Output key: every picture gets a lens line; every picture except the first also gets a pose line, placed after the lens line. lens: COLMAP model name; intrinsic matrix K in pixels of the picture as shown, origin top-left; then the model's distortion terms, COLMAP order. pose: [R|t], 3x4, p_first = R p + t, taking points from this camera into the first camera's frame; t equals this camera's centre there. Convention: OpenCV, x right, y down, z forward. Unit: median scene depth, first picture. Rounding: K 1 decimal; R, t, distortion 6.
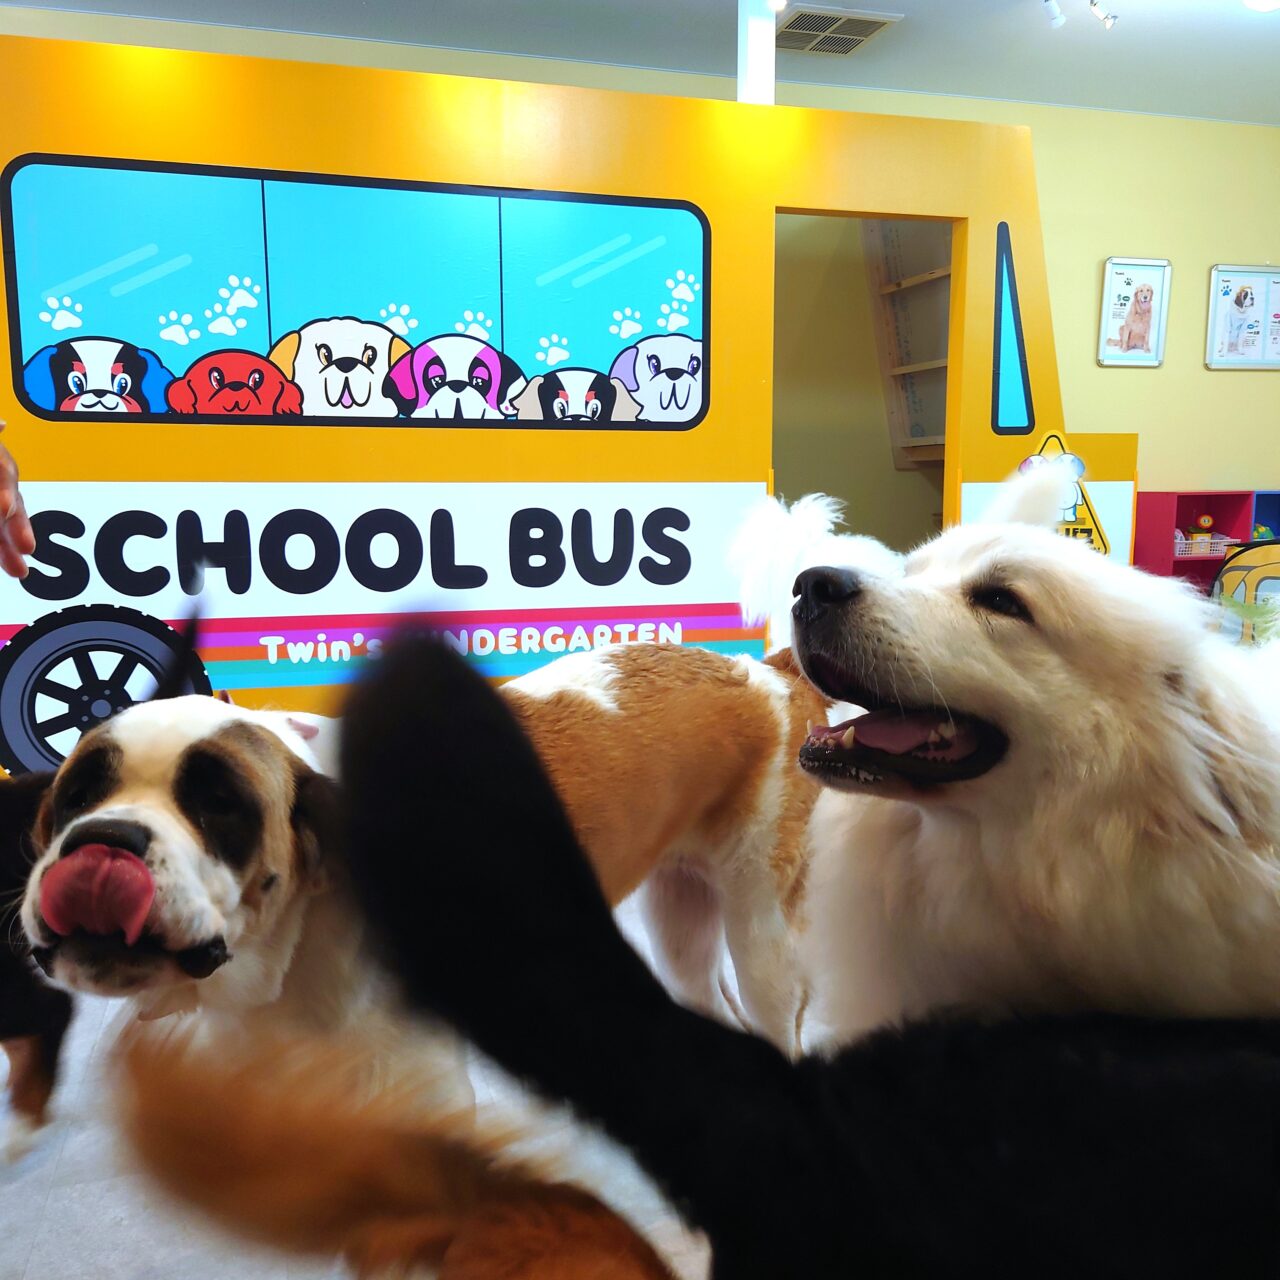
lens RADIAL K [[1243.5, 0, 639.2], [0, 1243.5, 642.6], [0, 0, 1]] dist [0.033840, 0.000000]
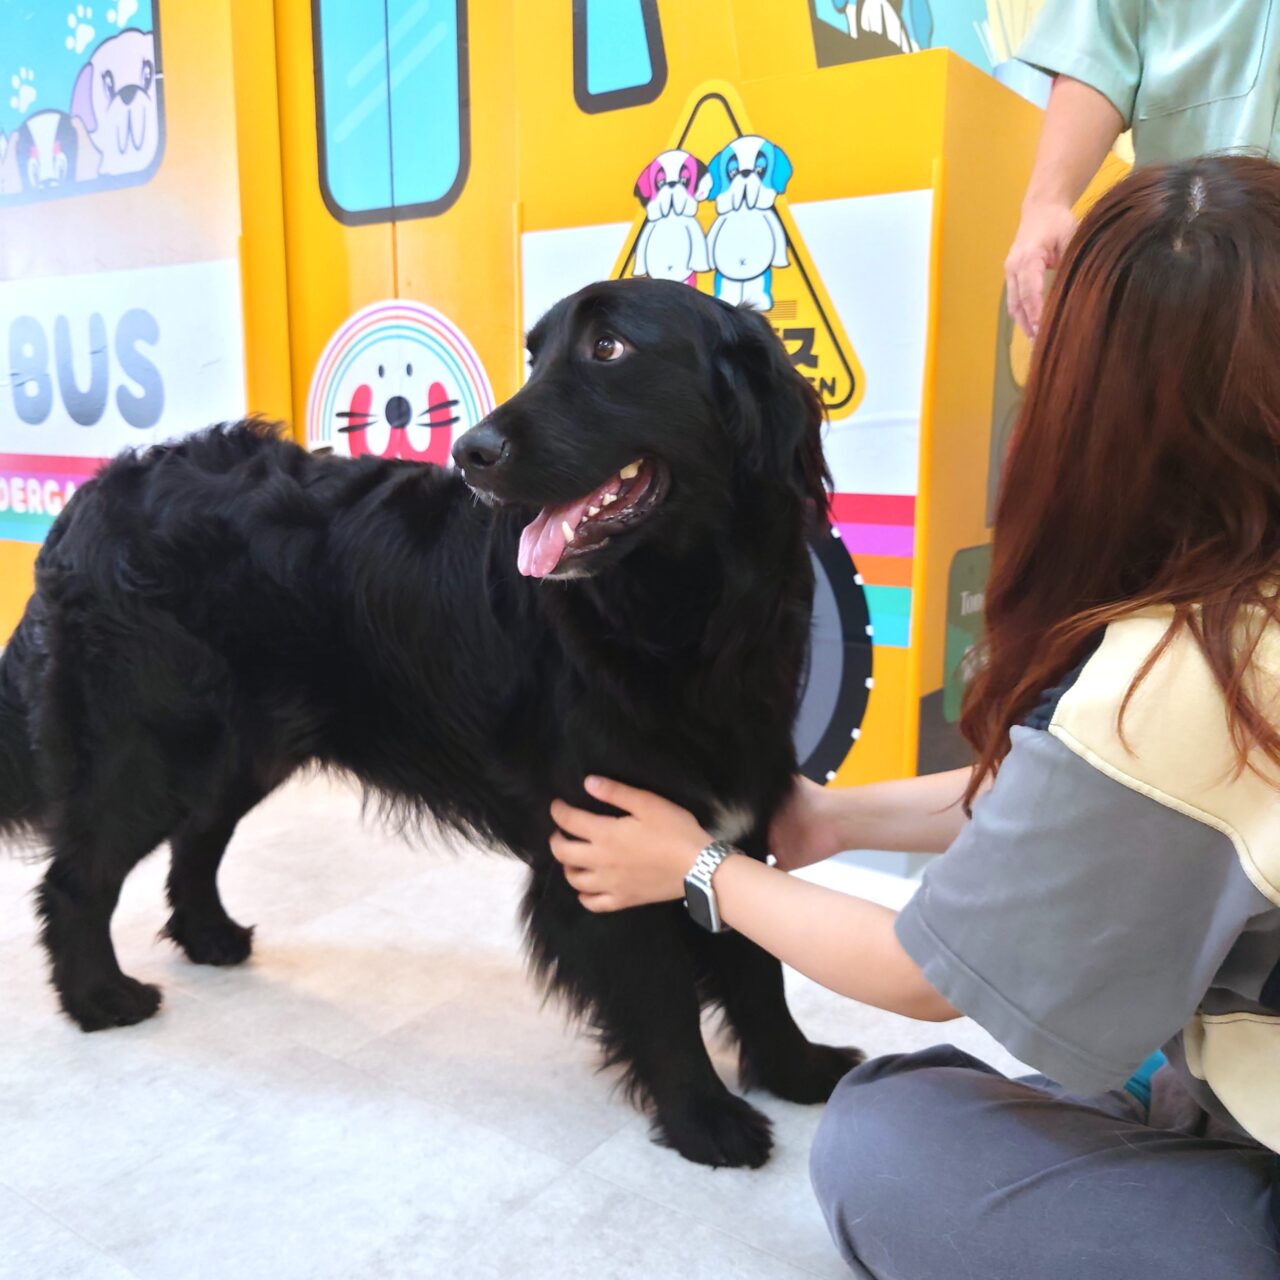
lens RADIAL K [[1243.5, 0, 639.3], [0, 1243.5, 634.9], [0, 0, 1]] dist [0.033840, 0.000000]
pose [[0.604699, 0.136966, -0.784589, 0.744677], [-0.121835, 0.989416, 0.078822, -0.023453], [0.787080, 0.047927, 0.614986, 0.831138]]
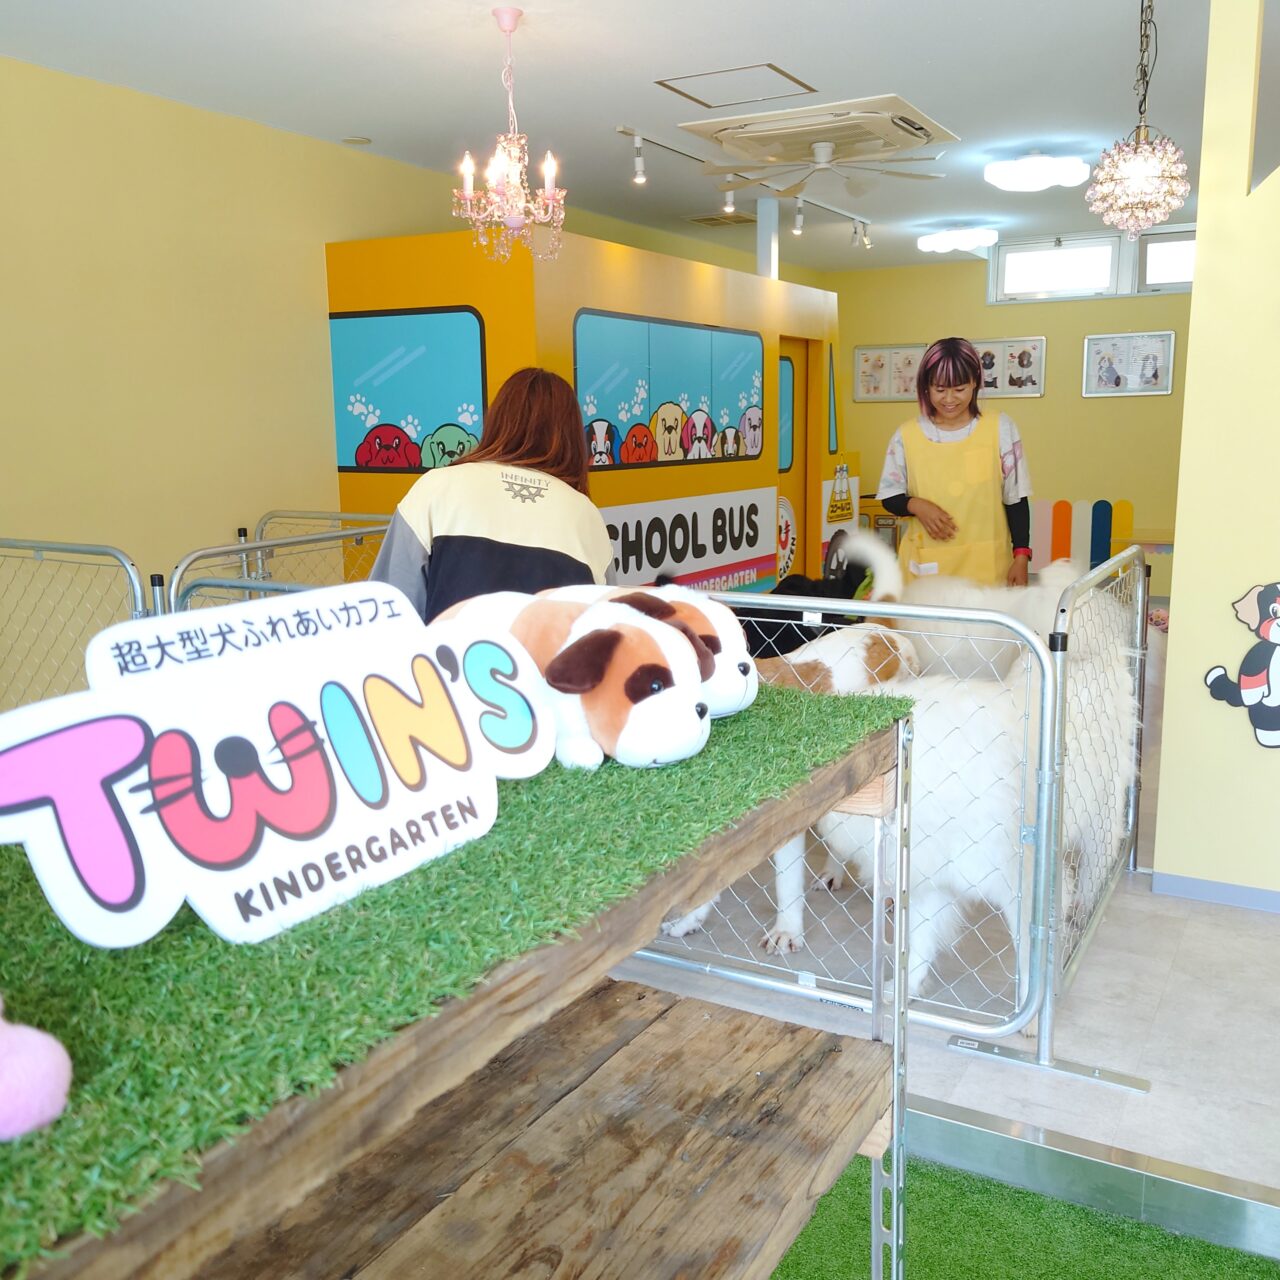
lens RADIAL K [[1243.5, 0, 643.0], [0, 1243.5, 637.2], [0, 0, 1]] dist [0.033840, 0.000000]
pose [[0.725286, -0.127071, 0.676619, -1.342241], [0.108497, 0.991634, 0.069931, -0.062208], [-0.679844, 0.022691, 0.733005, -0.188337]]
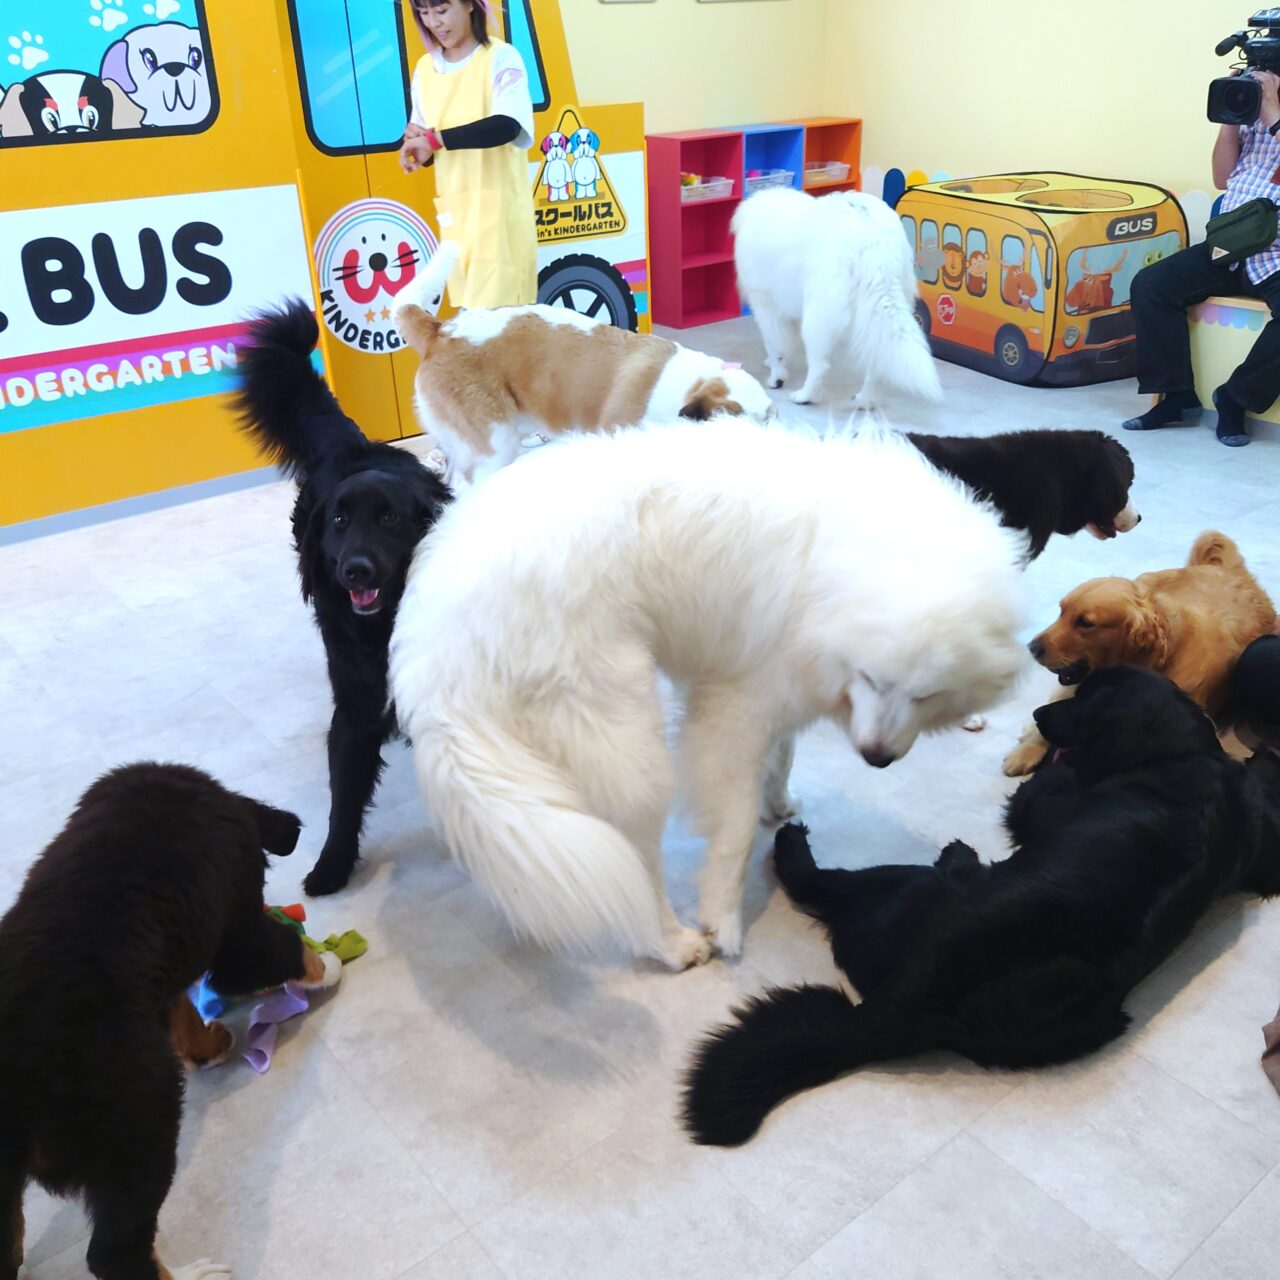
lens RADIAL K [[1243.5, 0, 635.7], [0, 1243.5, 637.6], [0, 0, 1]] dist [0.033840, 0.000000]
pose [[0.930221, -0.184614, 0.317184, -0.027472], [0.078625, 0.944448, 0.319118, -0.090269], [-0.358477, -0.271911, 0.893061, -0.065887]]
